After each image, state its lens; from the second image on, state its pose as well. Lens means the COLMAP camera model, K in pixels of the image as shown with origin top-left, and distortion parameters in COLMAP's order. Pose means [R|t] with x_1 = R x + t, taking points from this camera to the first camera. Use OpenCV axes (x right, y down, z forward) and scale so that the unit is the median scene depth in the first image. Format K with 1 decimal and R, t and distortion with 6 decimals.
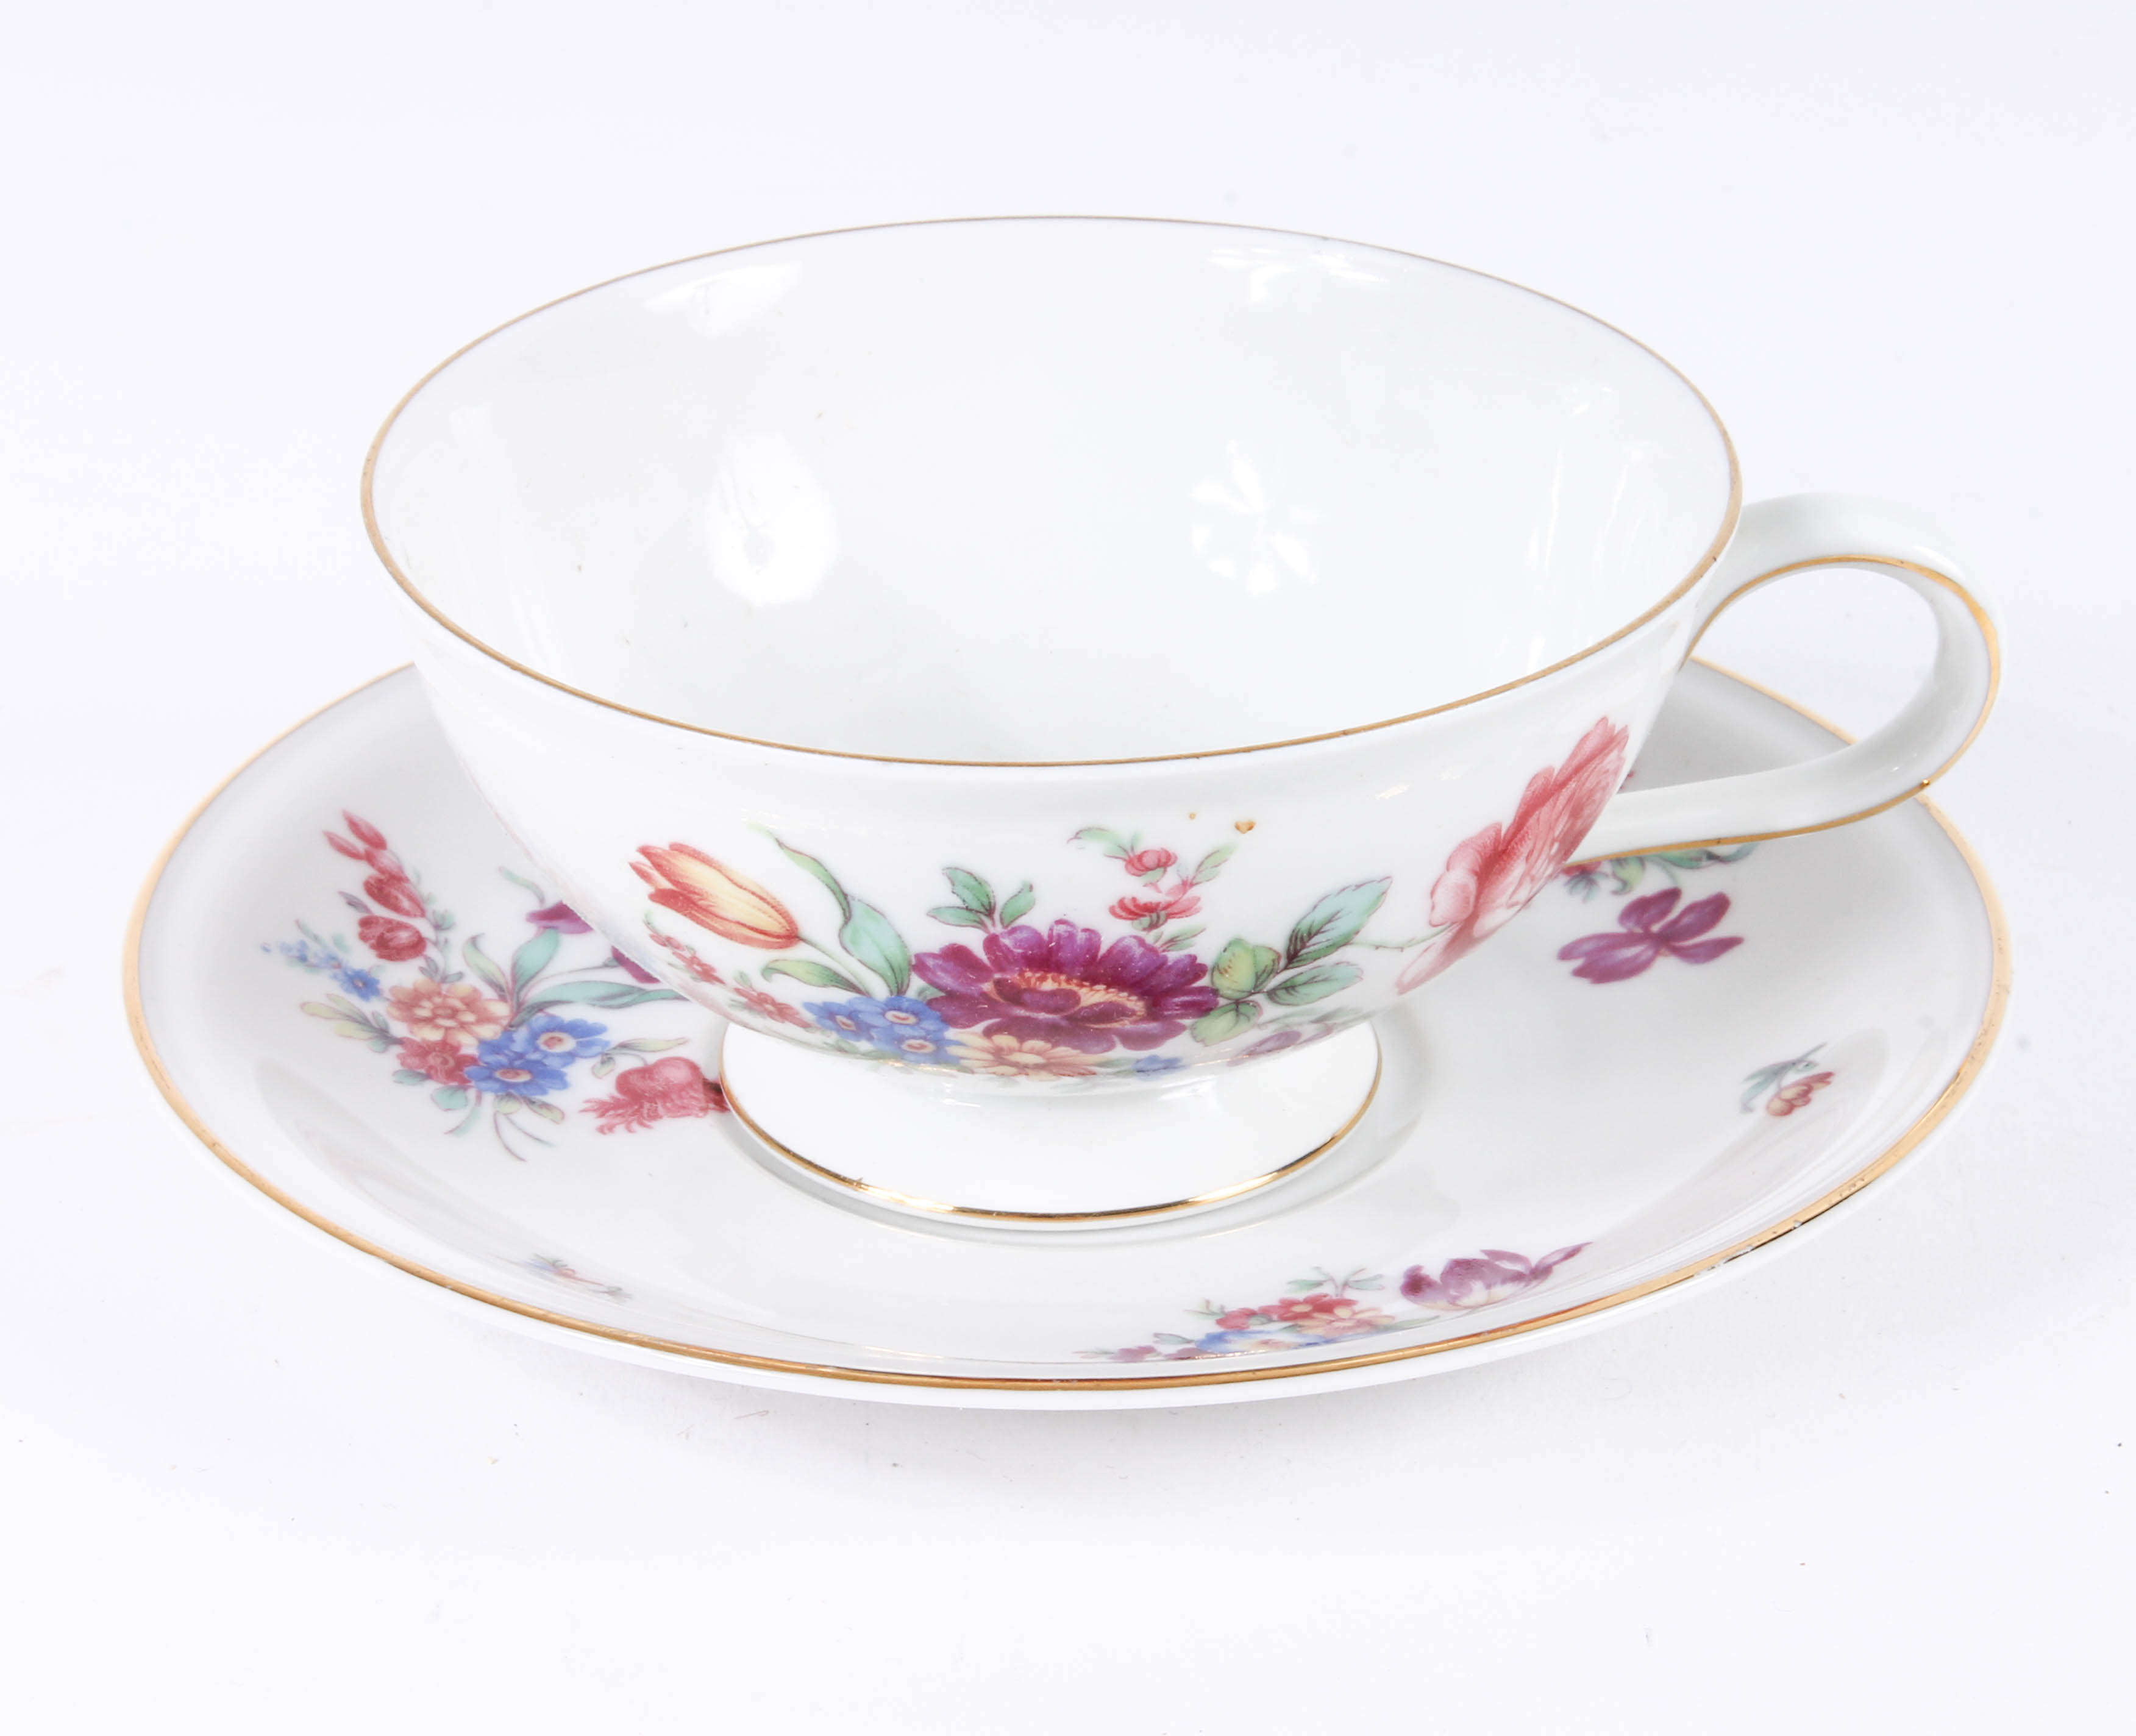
lens RADIAL K [[6147.8, 0, 1002.3], [0, 6147.8, 882.6], [0, 0, 1]] dist [0.029656, 0.000000]
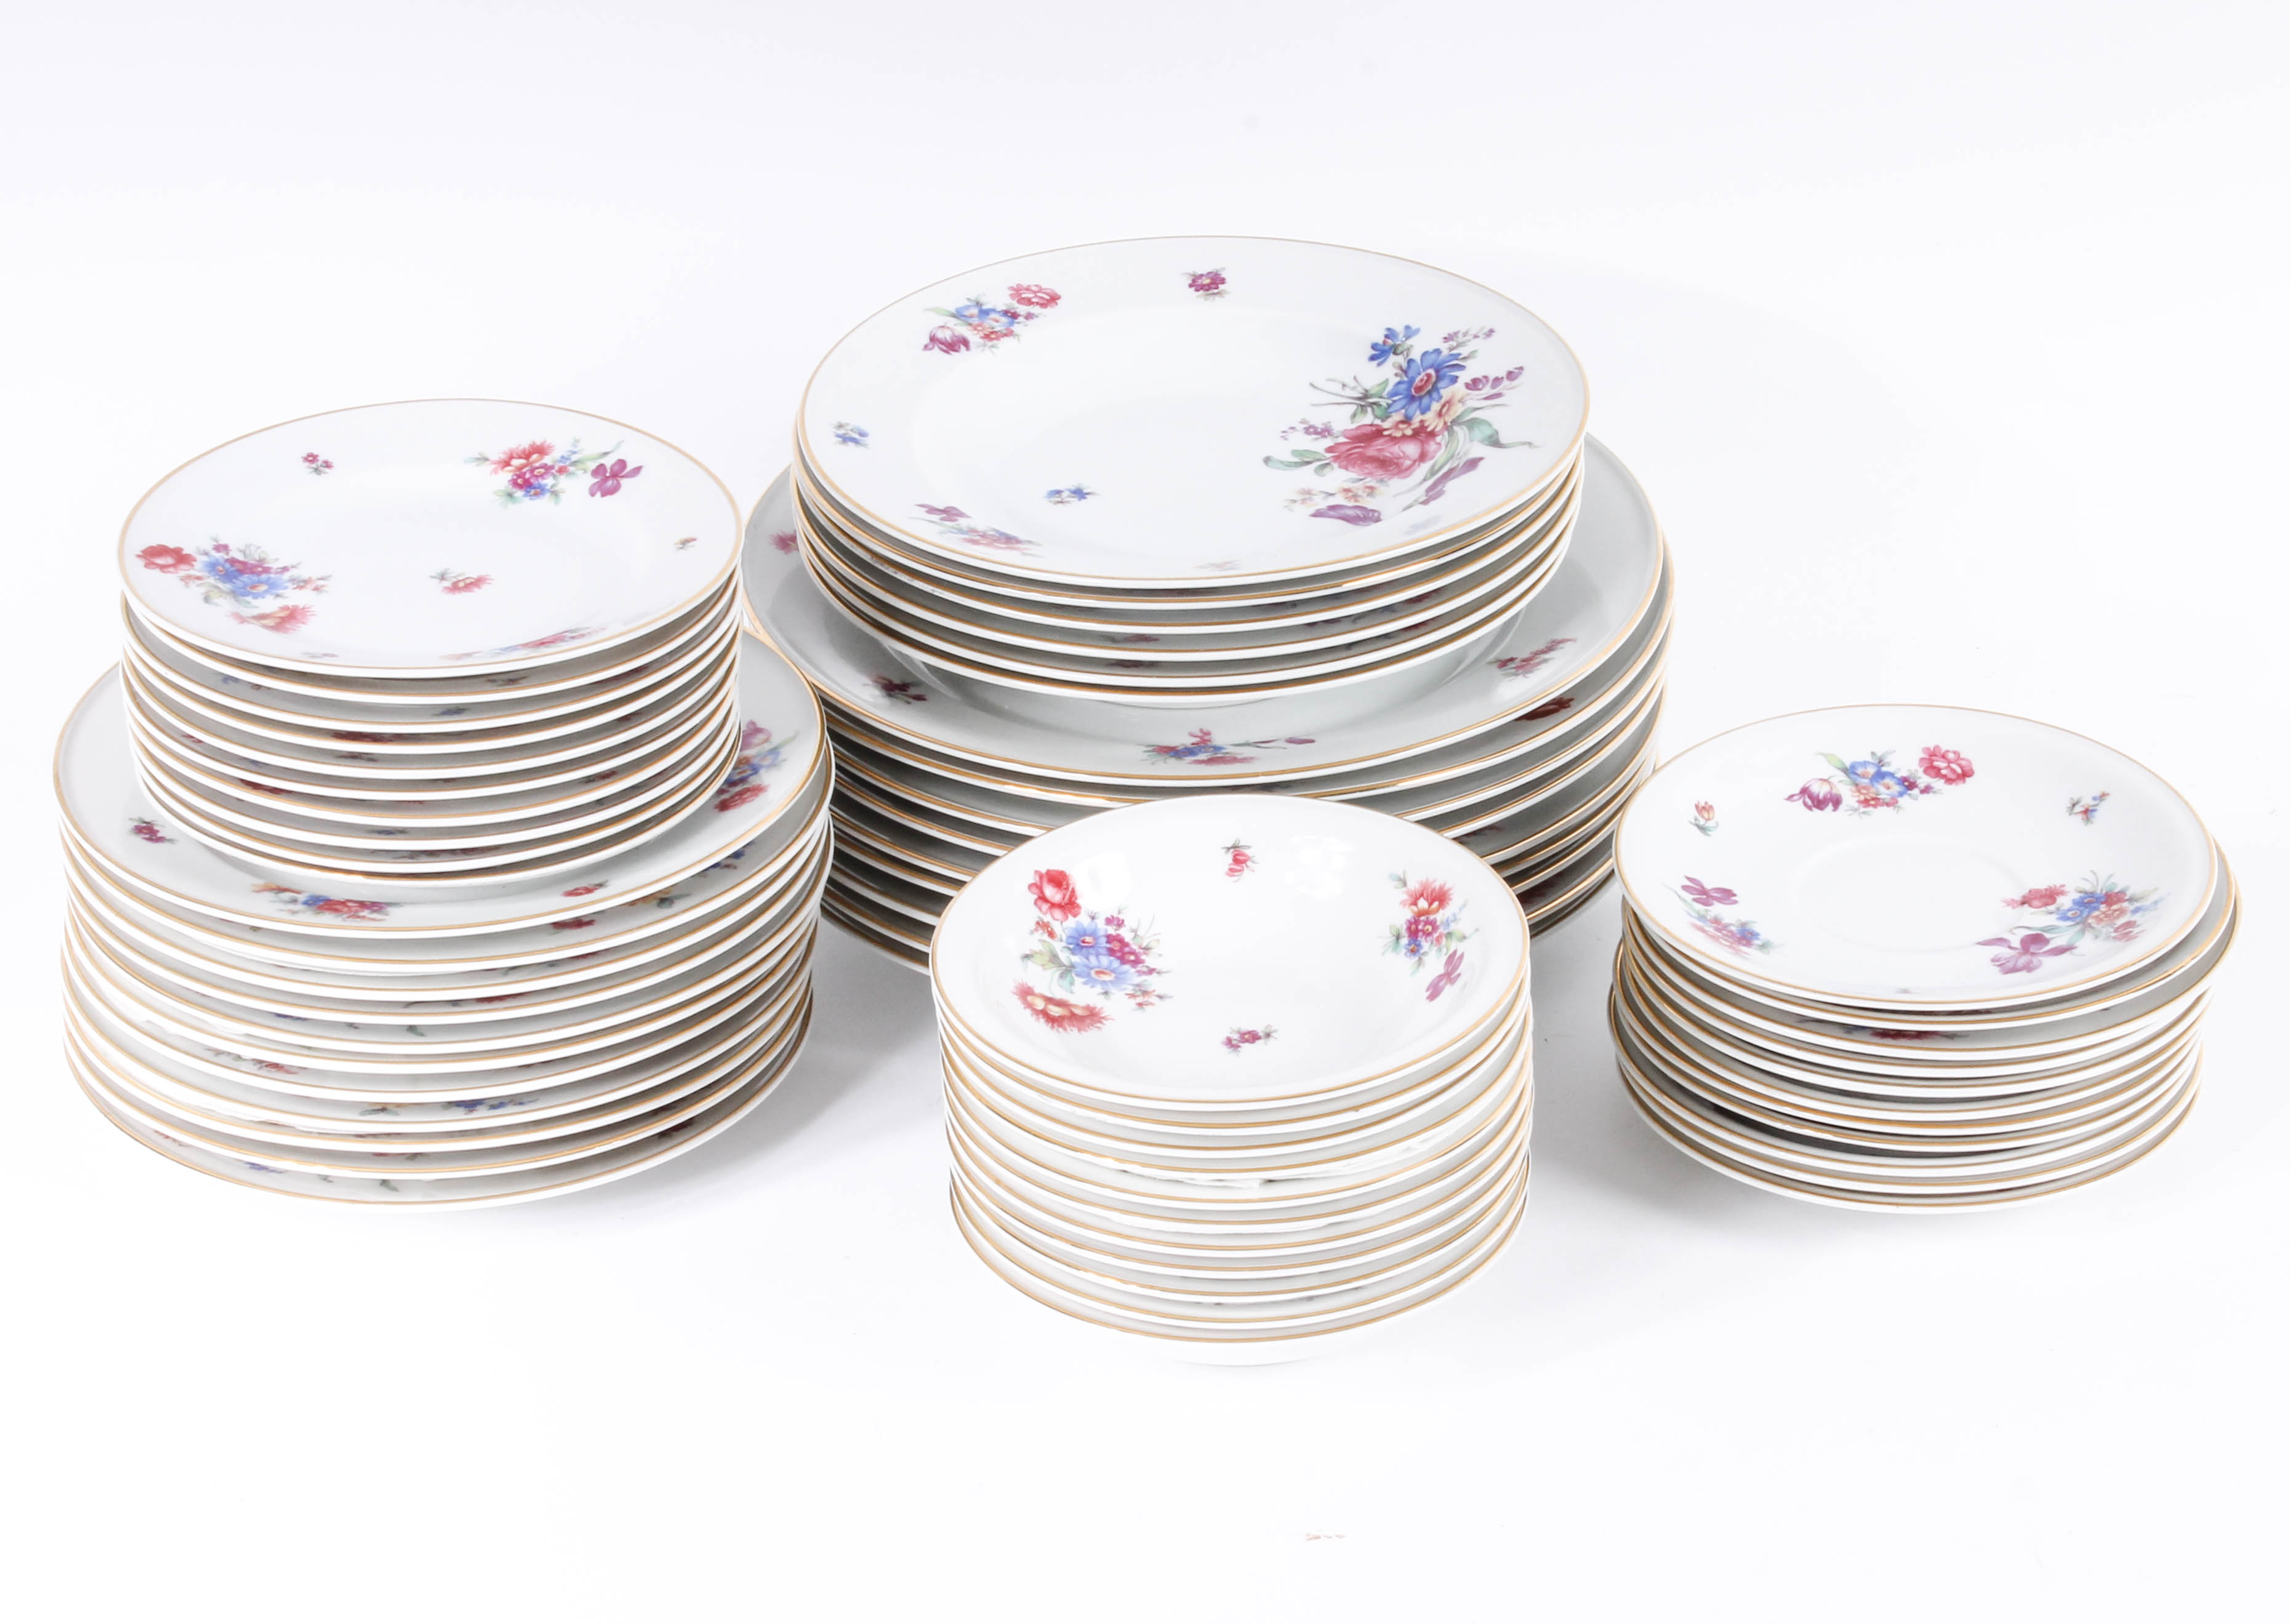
lens RADIAL K [[5362.8, 0, 1127.3], [0, 5362.8, 812.1], [0, 0, 1]] dist [0.055076, 0.000000]
pose [[-0.954985, -0.109327, 0.275773, -0.364166], [0.170376, 0.558872, 0.811563, -2.319013], [-0.242847, 0.822016, -0.515088, 2.511260]]
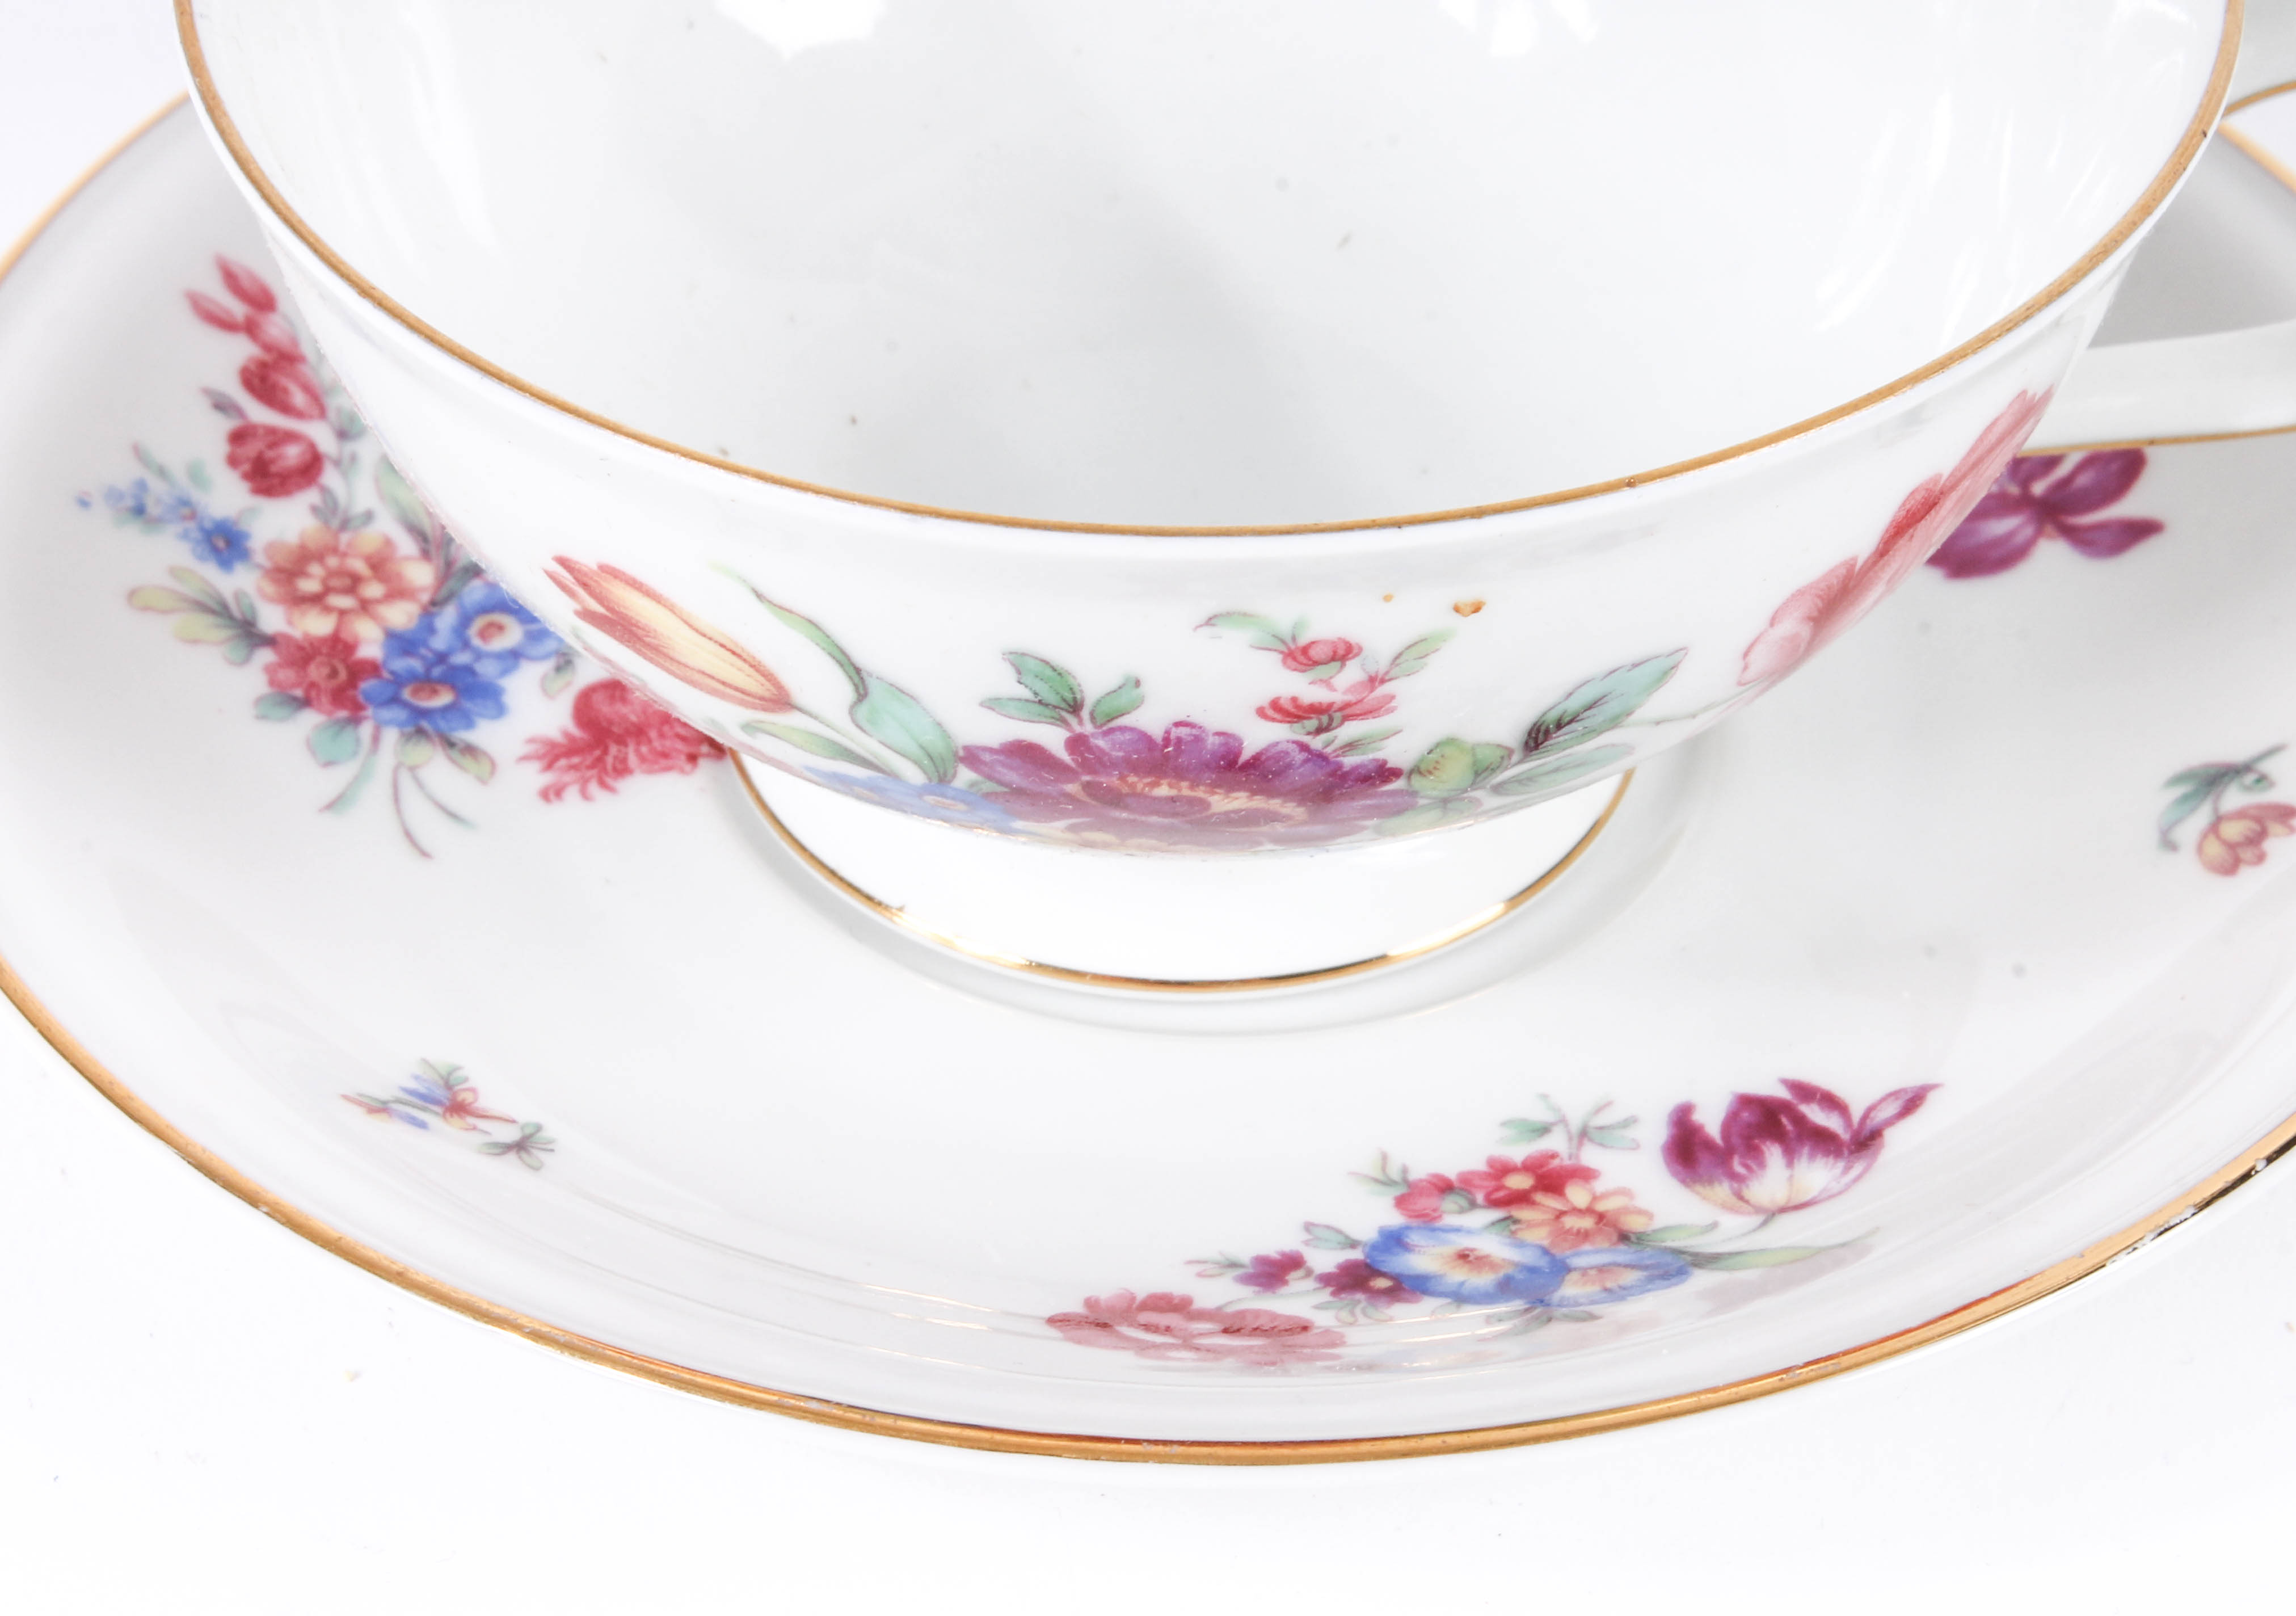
lens RADIAL K [[5612.6, 0, 1078.1], [0, 5612.6, 849.8], [0, 0, 1]] dist [0.056931, 0.000000]
pose [[0.999136, 0.035666, -0.021340, 0.010411], [-0.029378, 0.969223, 0.244425, -0.113493], [0.029400, -0.243586, 0.969433, 0.367879]]
